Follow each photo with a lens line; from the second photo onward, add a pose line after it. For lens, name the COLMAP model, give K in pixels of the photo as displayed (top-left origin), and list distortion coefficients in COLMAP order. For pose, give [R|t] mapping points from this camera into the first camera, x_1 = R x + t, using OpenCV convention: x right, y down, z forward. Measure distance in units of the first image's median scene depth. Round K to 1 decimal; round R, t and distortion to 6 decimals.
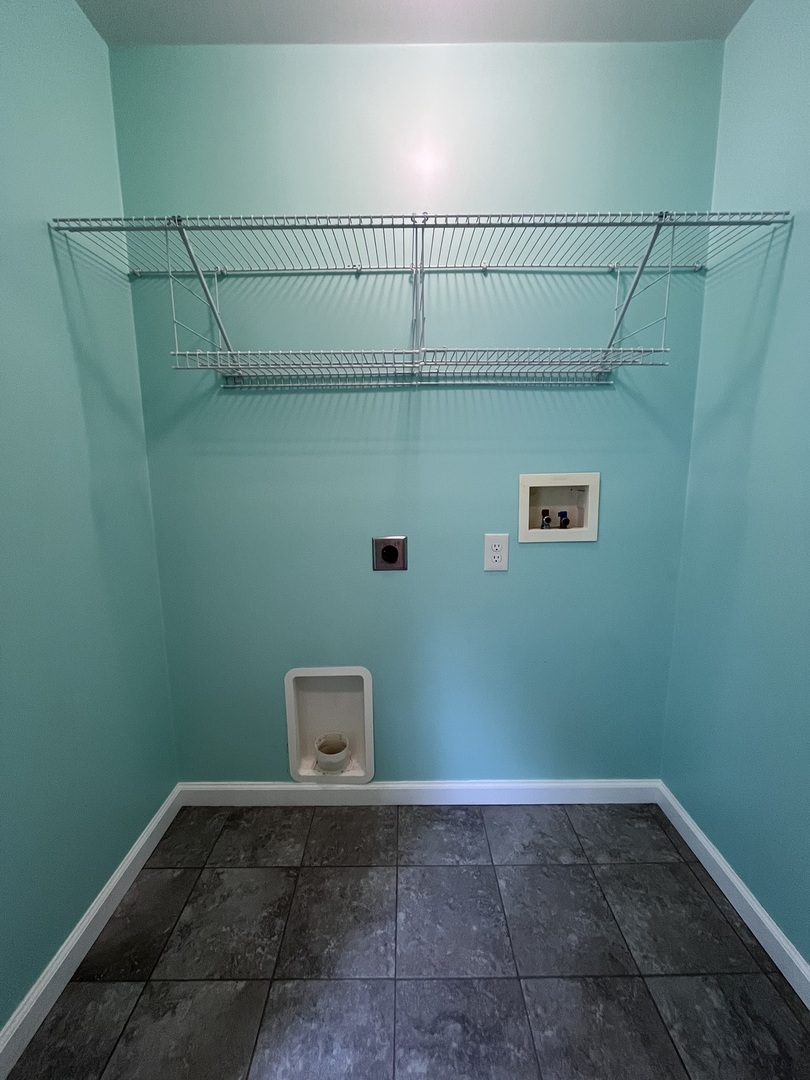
lens RADIAL K [[434.6, 0, 403.4], [0, 434.6, 540.4], [0, 0, 1]] dist [-0.001659, -0.000313]
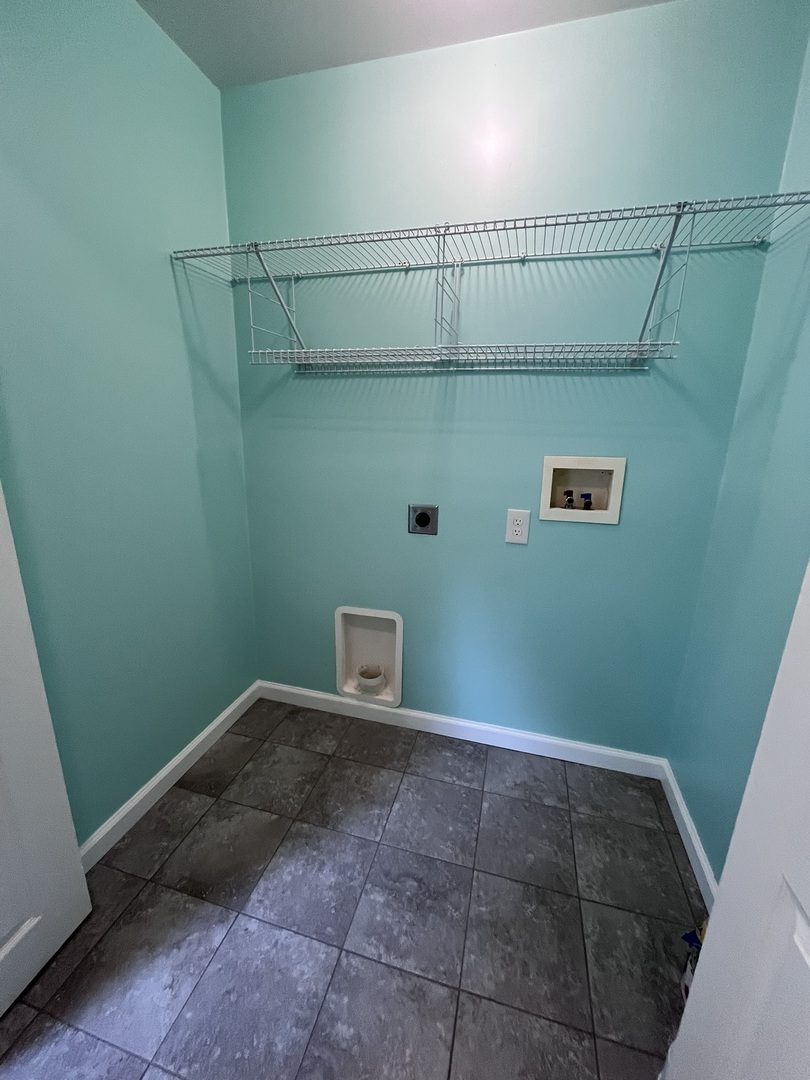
lens RADIAL K [[434.6, 0, 404.8], [0, 434.6, 540.8], [0, 0, 1]] dist [-0.001659, -0.000313]
pose [[0.963461, 0.096533, -0.249849, 0.239840], [-0.073369, 0.992234, 0.100442, -0.029547], [0.257605, -0.078441, 0.963061, -0.143033]]
